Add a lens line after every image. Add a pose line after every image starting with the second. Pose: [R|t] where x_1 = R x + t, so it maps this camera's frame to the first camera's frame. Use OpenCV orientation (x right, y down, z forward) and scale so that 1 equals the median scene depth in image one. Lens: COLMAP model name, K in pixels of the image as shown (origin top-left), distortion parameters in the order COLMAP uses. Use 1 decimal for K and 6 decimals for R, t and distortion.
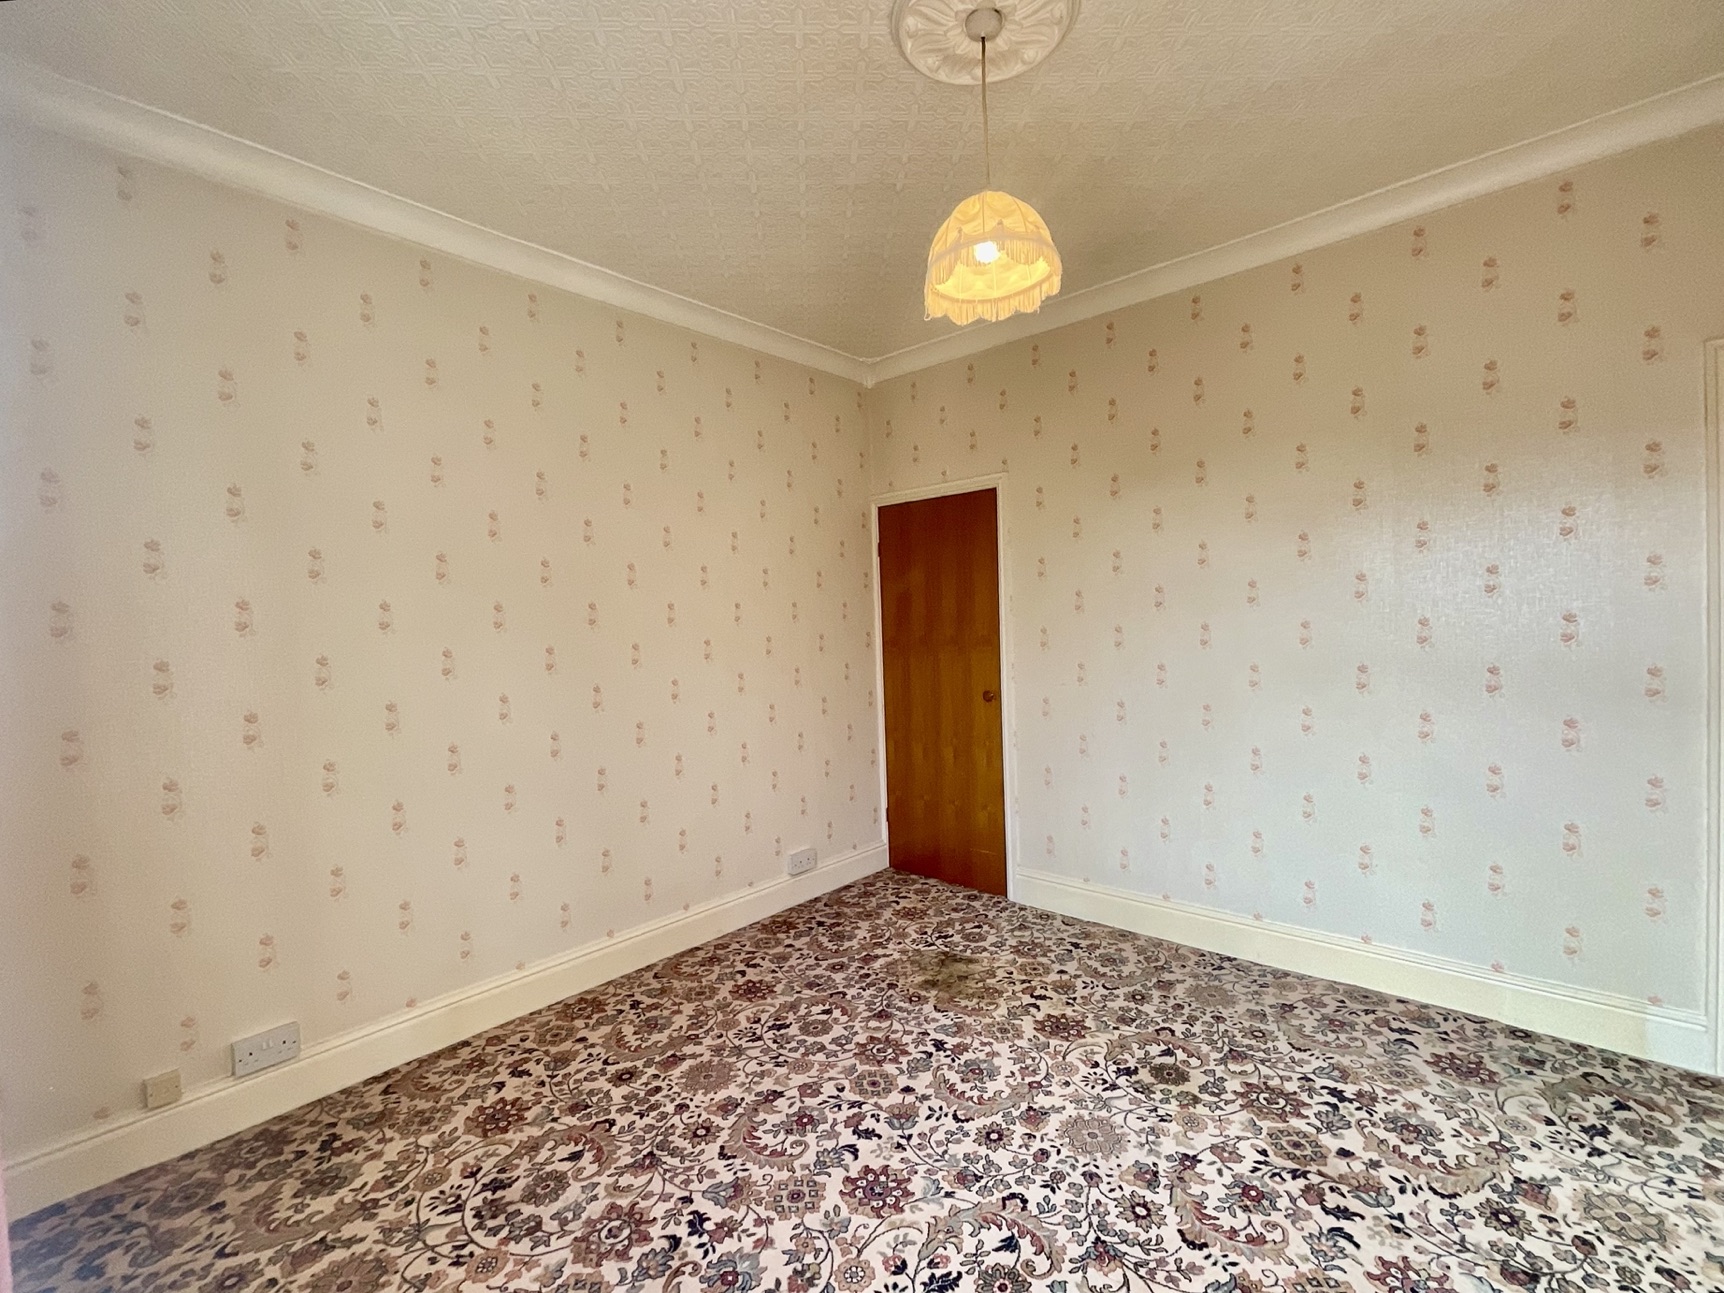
lens RADIAL K [[805.5, 0, 862.0], [0, 805.5, 646.5], [0, 0, 1]] dist [-0.030197, 0.021405]
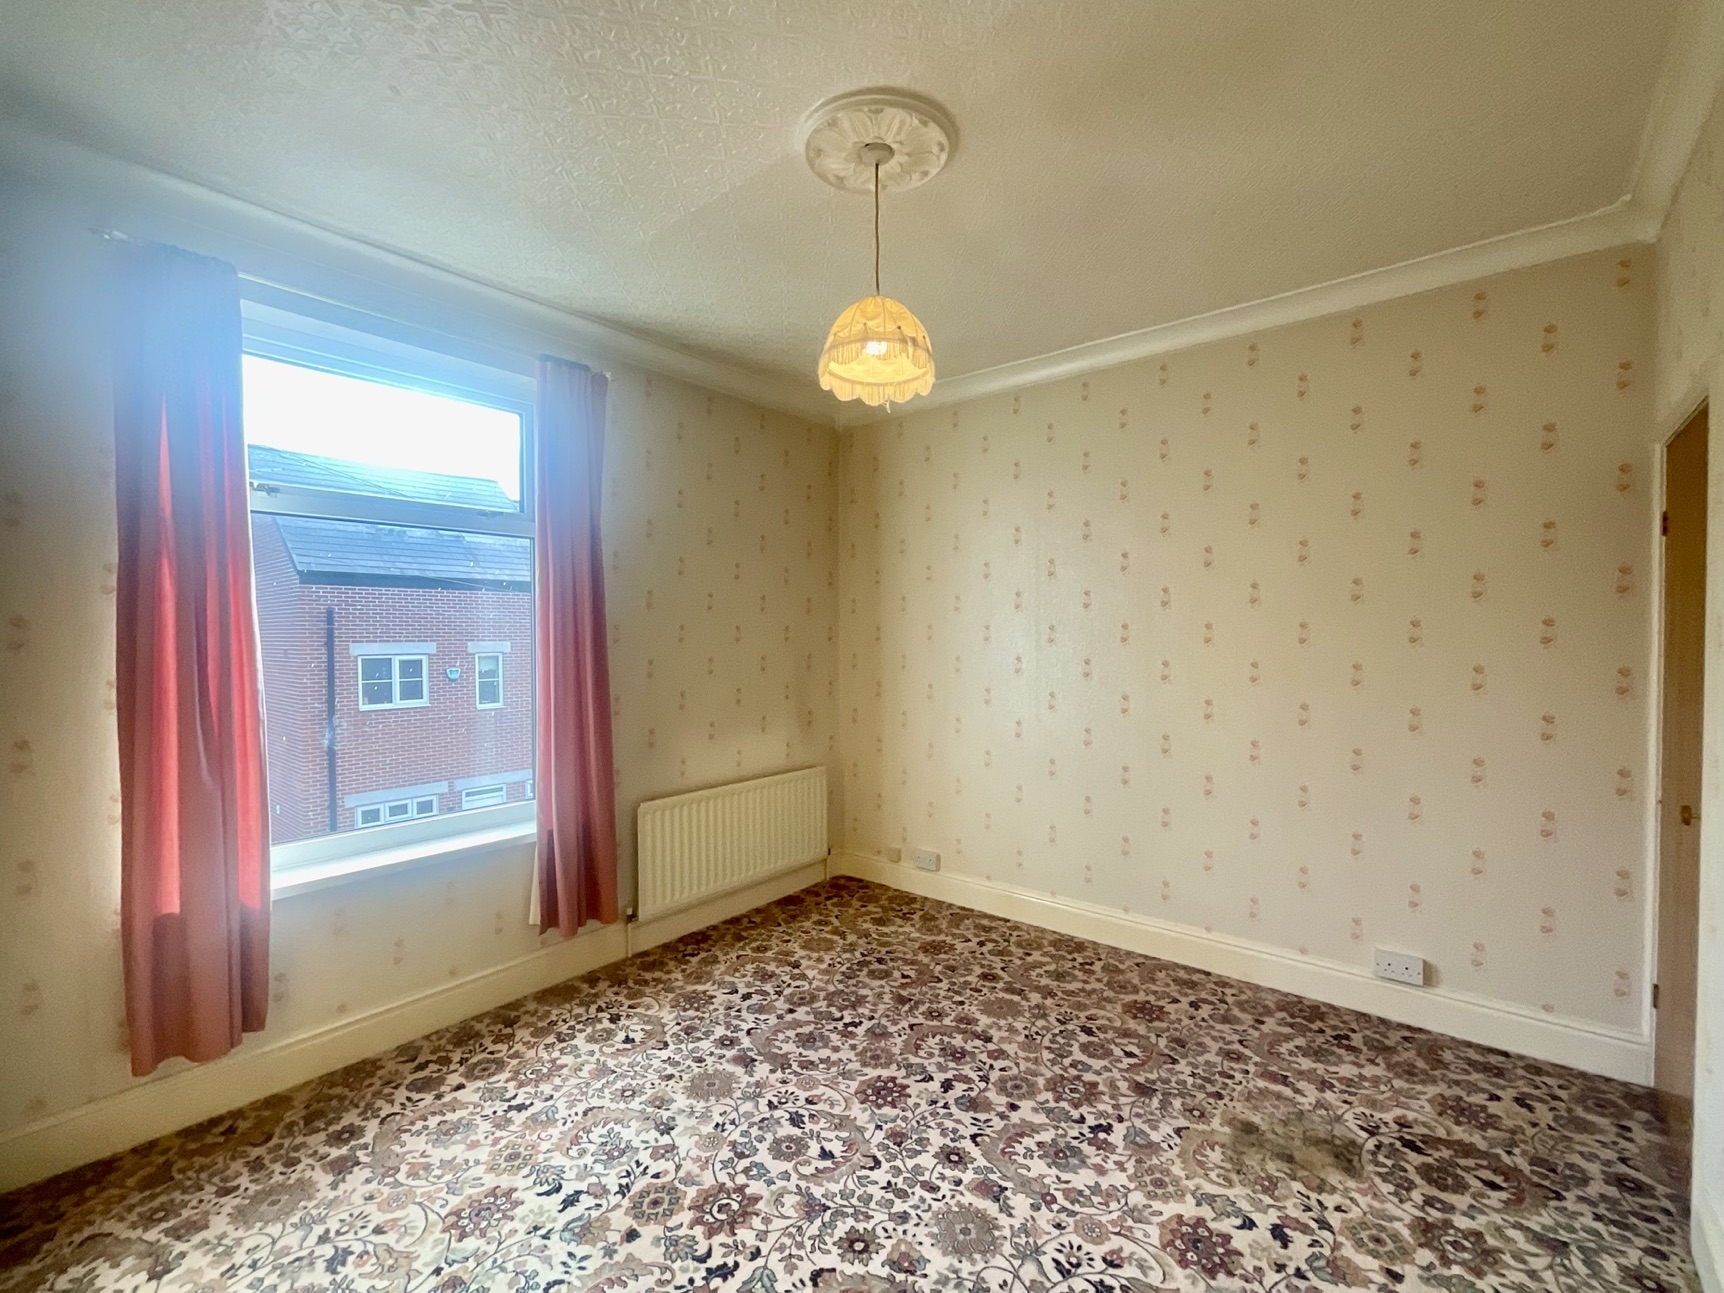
lens RADIAL K [[703.5, 0, 804.9], [0, 703.5, 648.8], [0, 0, 1]] dist [-0.022748, 0.008606]
pose [[-0.002328, 0.054091, -0.998533, 1.024512], [-0.024158, 0.998242, 0.054131, -0.106434], [0.999705, 0.024249, -0.001018, 0.761980]]
